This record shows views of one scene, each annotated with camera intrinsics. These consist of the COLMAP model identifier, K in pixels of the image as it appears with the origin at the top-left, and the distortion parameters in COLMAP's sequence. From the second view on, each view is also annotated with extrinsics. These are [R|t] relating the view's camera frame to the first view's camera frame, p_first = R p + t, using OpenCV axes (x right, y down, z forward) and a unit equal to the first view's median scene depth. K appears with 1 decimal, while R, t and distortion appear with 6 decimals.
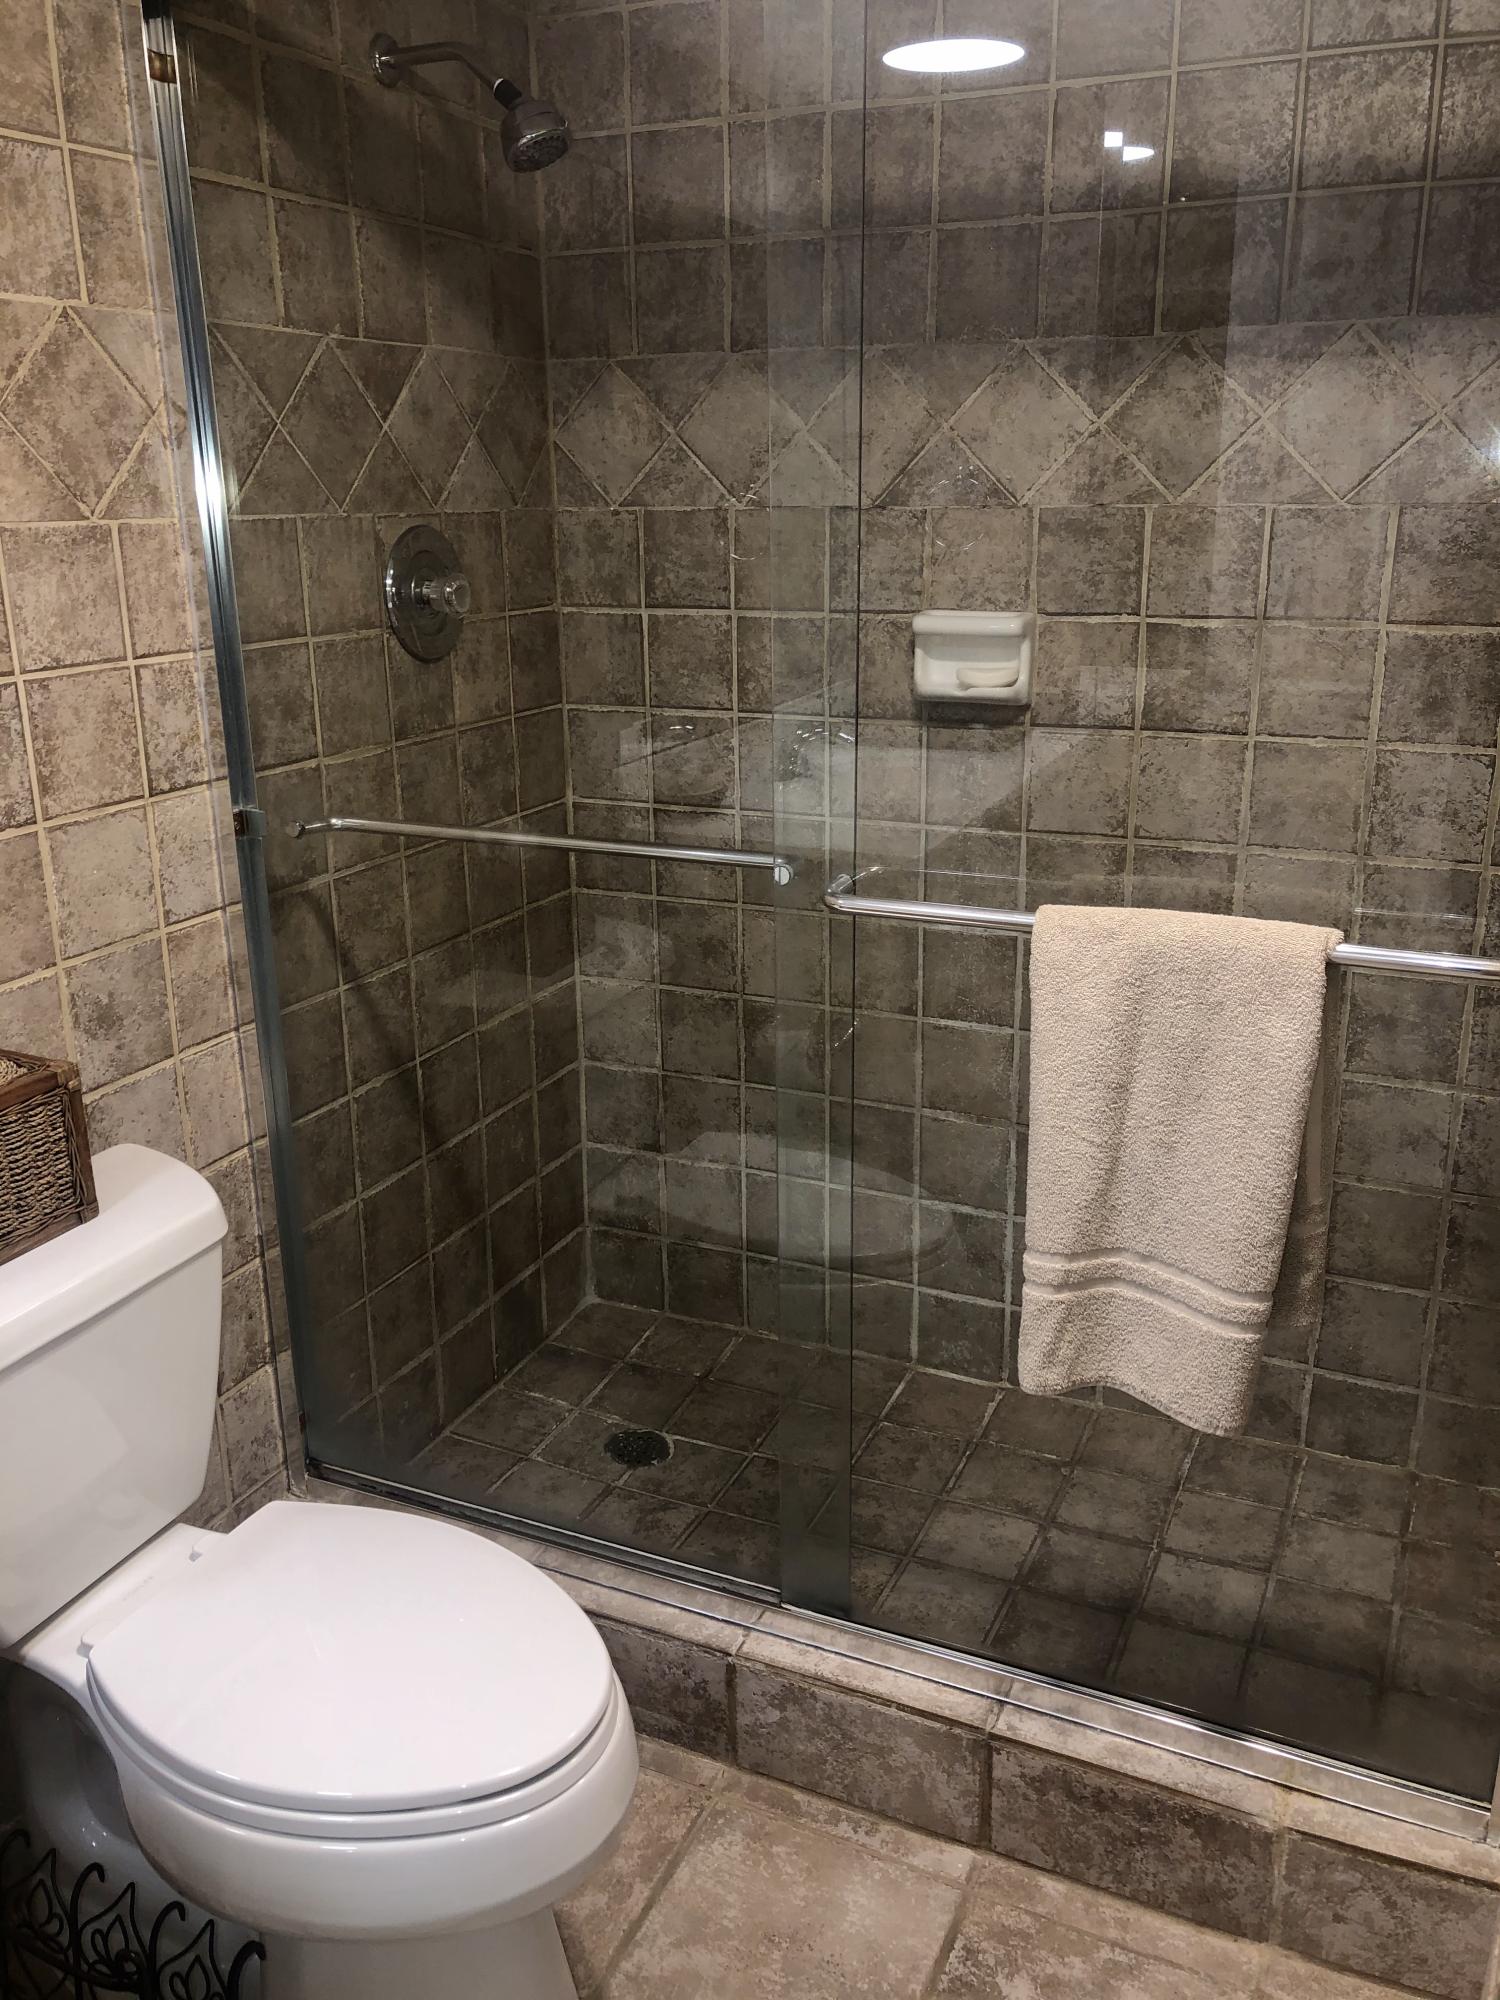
lens RADIAL K [[1650.1, 0, 758.2], [0, 1650.1, 992.7], [0, 0, 1]] dist [0.027517, -0.017928]
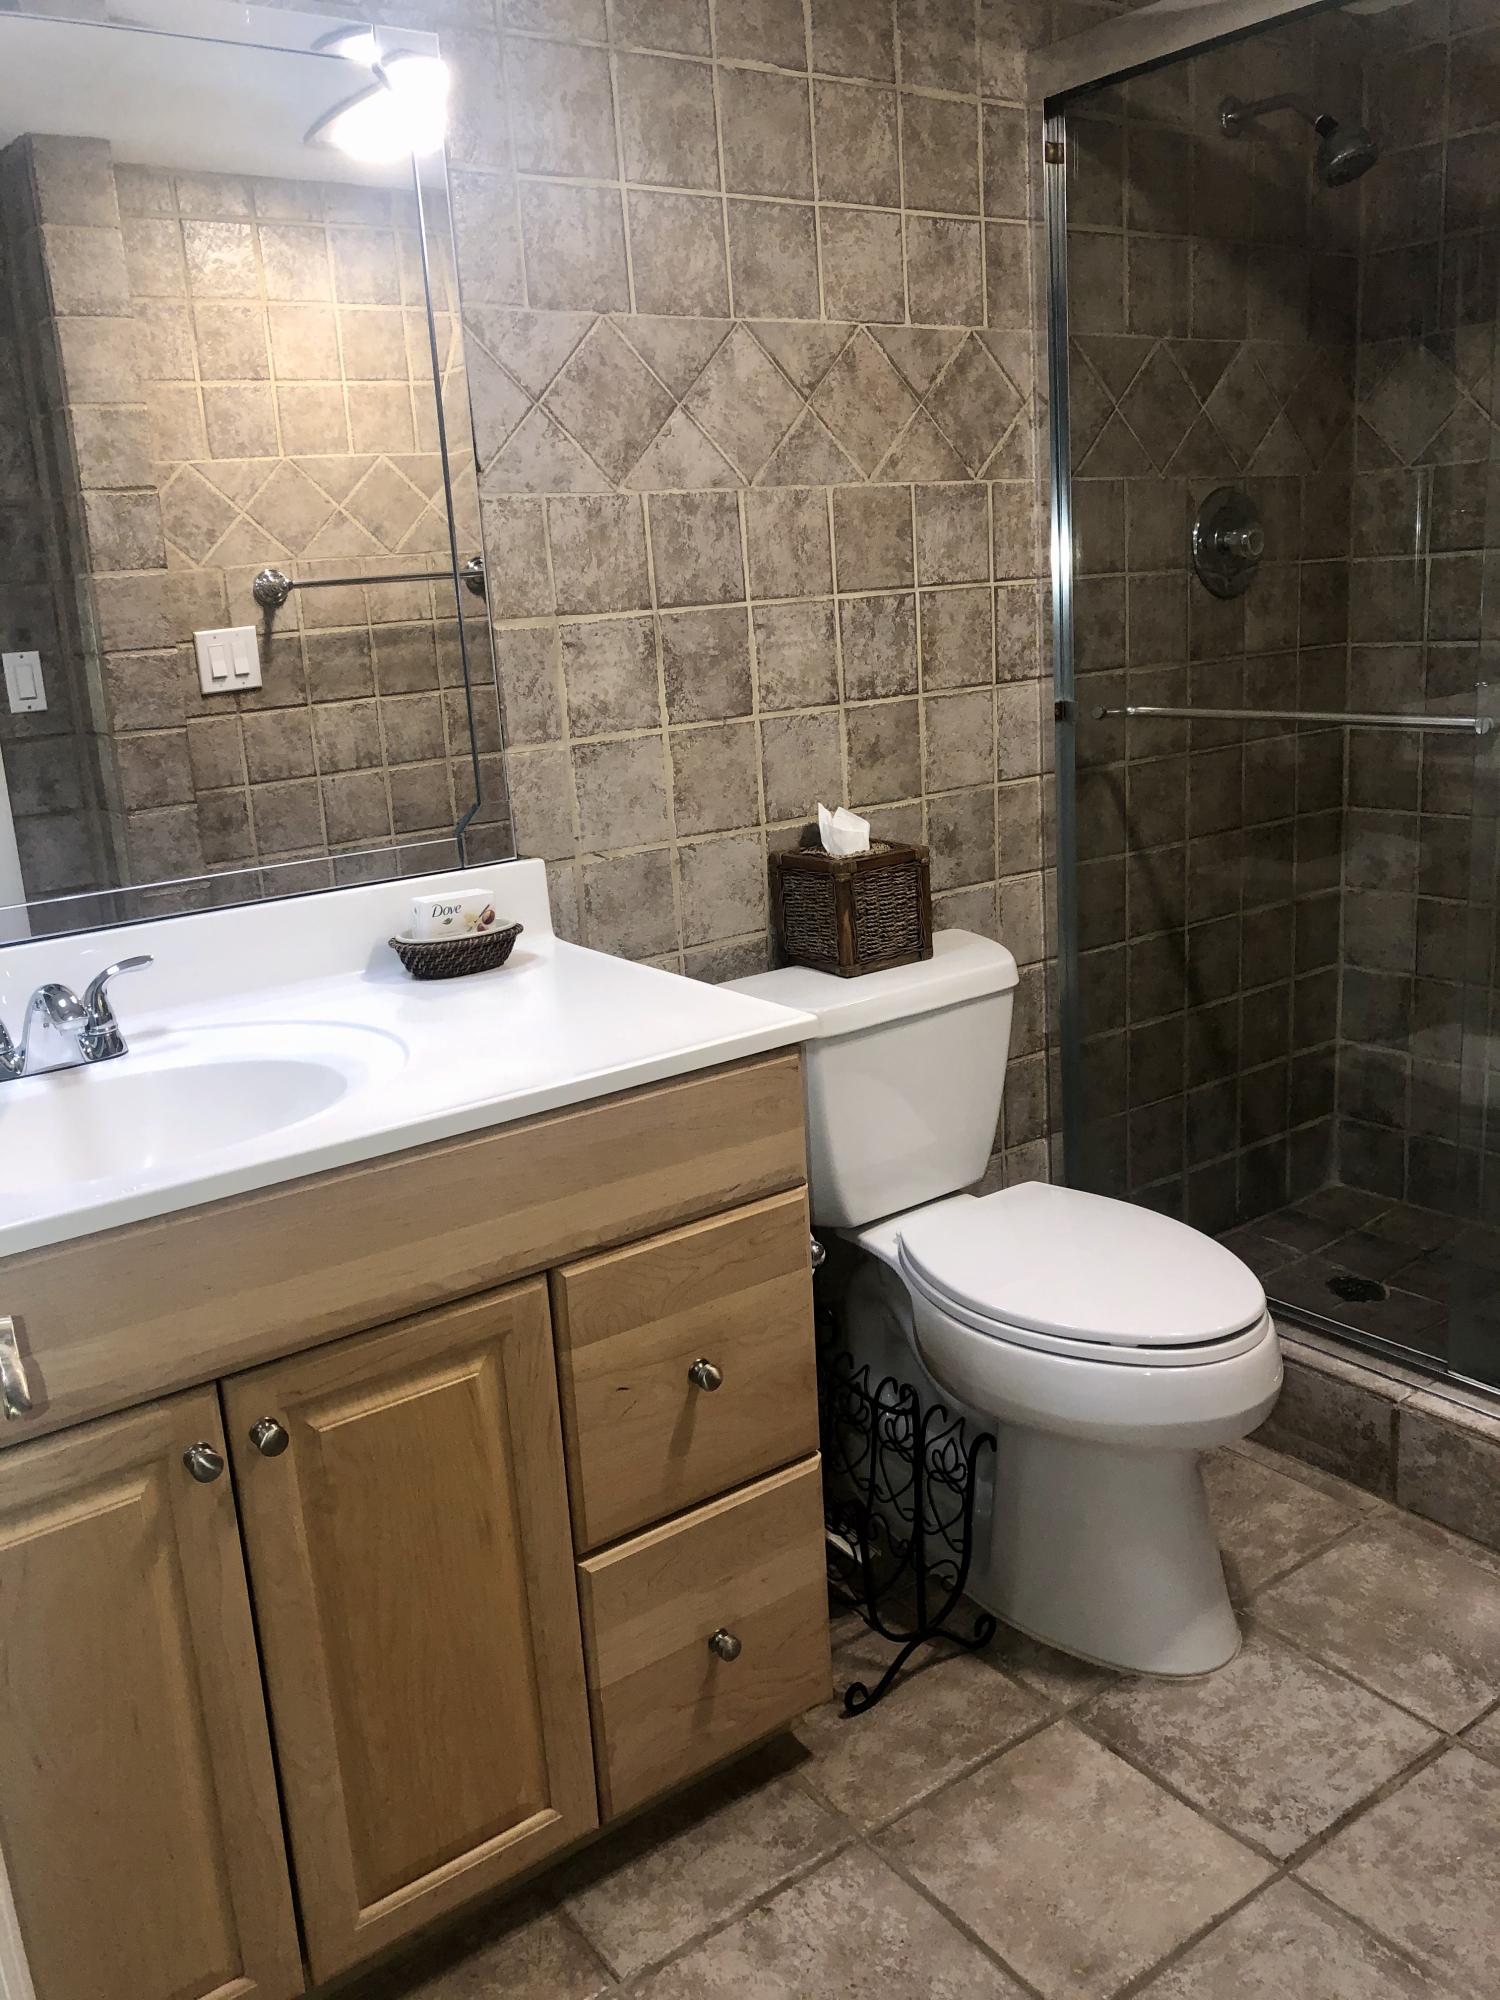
lens RADIAL K [[1650.1, 0, 747.5], [0, 1650.1, 1001.0], [0, 0, 1]] dist [0.027517, -0.017928]
pose [[0.871661, 0.076350, -0.484126, 0.127312], [-0.092736, 0.995641, -0.009950, 0.165283], [0.481256, 0.053569, 0.874942, -0.263981]]
